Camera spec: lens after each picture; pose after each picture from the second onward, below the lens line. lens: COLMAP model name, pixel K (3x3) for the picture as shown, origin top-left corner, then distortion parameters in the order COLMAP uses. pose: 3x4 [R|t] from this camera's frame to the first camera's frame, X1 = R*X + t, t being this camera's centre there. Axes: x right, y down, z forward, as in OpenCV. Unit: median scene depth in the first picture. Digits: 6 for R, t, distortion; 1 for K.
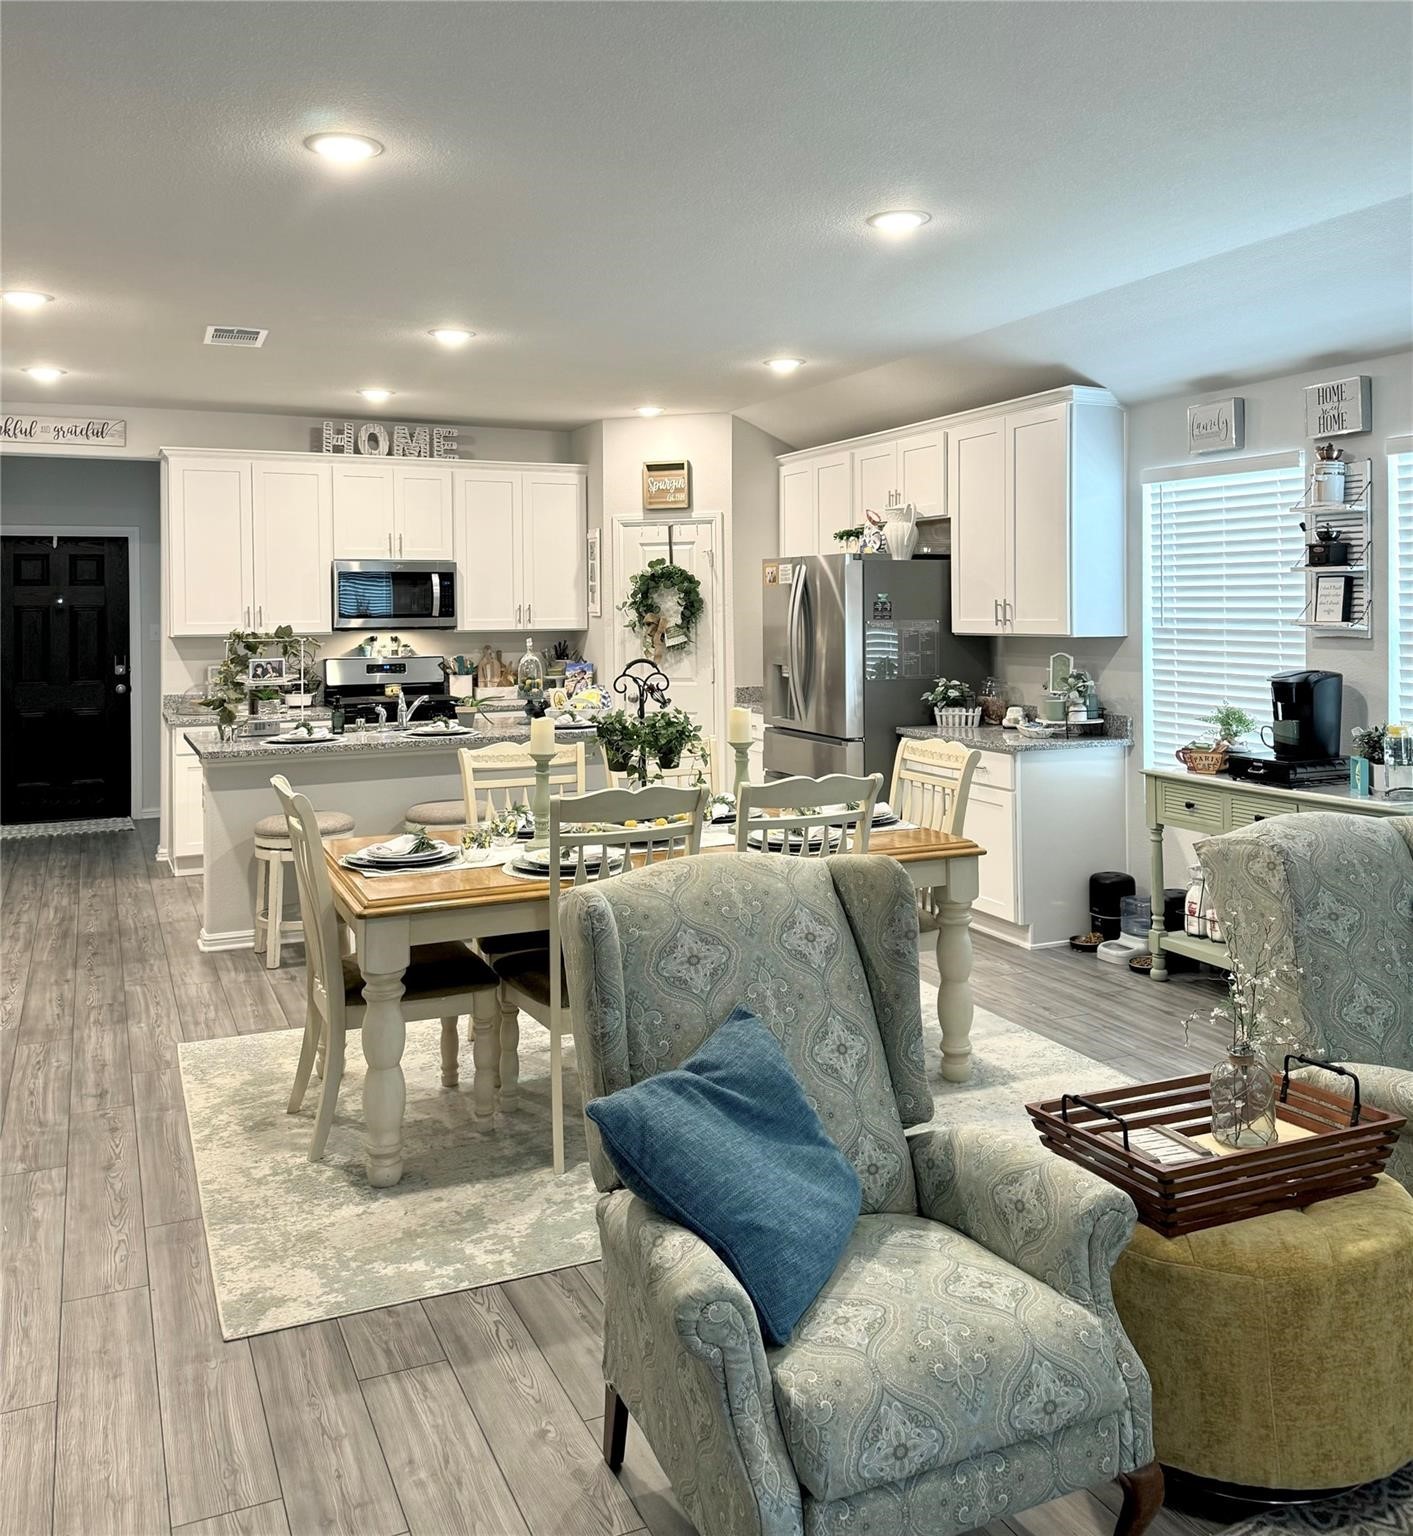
lens RADIAL K [[1360.0, 0, 724.5], [0, 1360.0, 610.1], [0, 0, 1]] dist [0.102701, -0.091869]
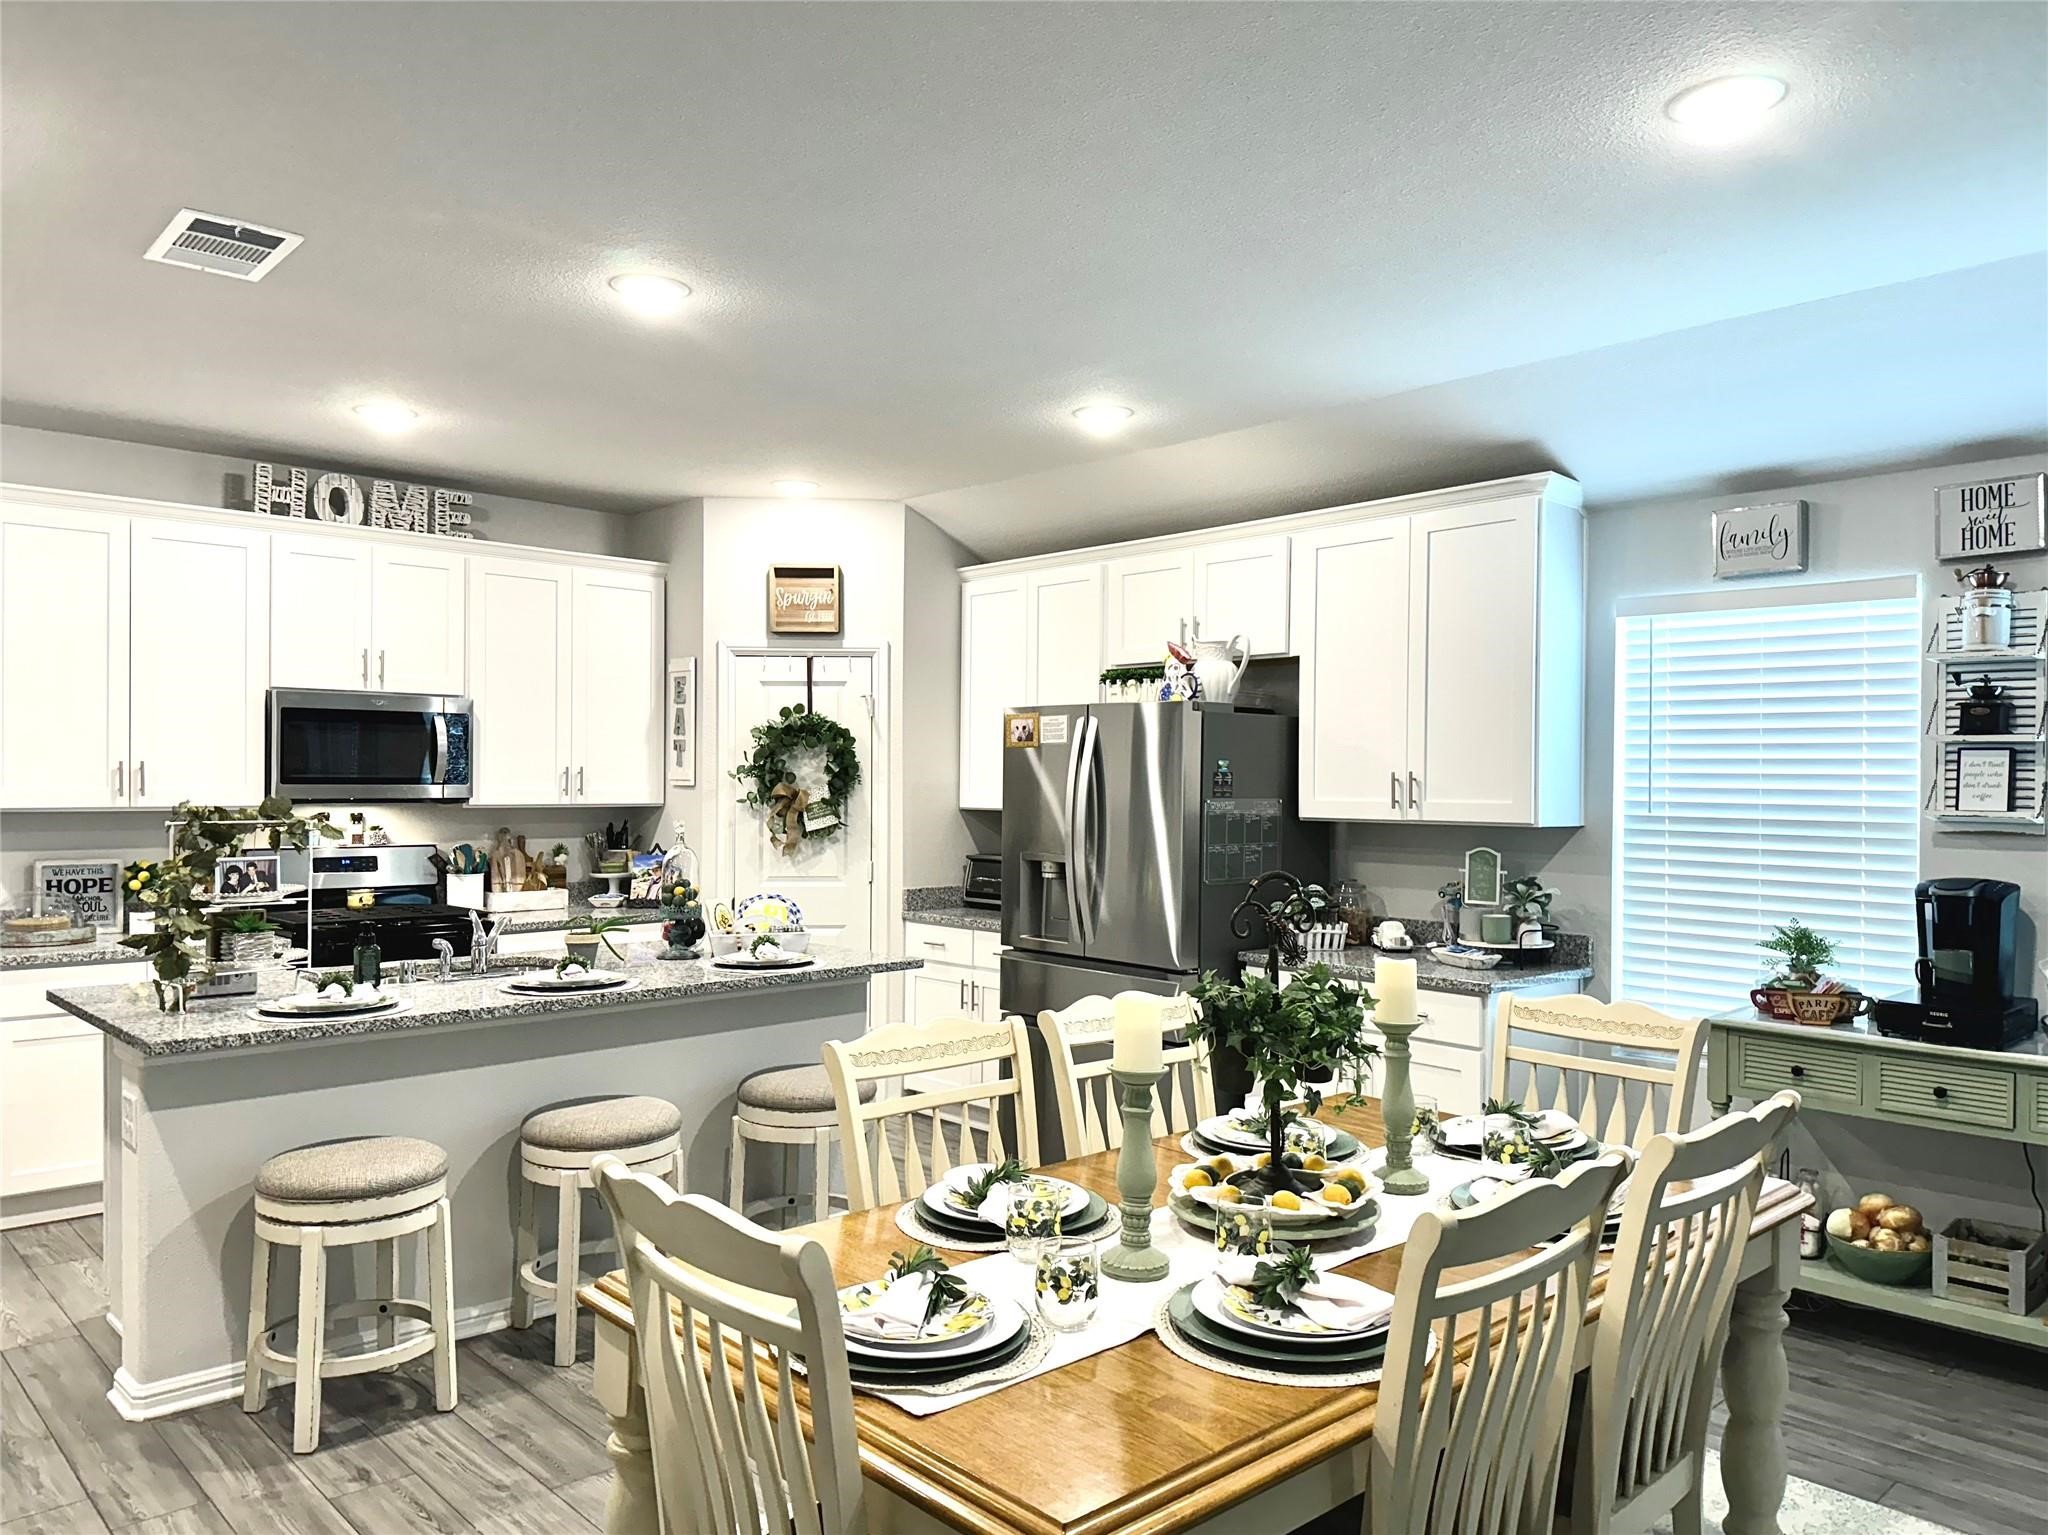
lens RADIAL K [[1463.2, 0, 1036.9], [0, 1463.2, 777.7], [0, 0, 1]] dist [0.081736, -0.092838]
pose [[0.946362, 0.016965, 0.322661, -0.180314], [-0.015780, 0.999856, -0.006288, 0.002334], [-0.322721, 0.000859, 0.946494, 0.270412]]
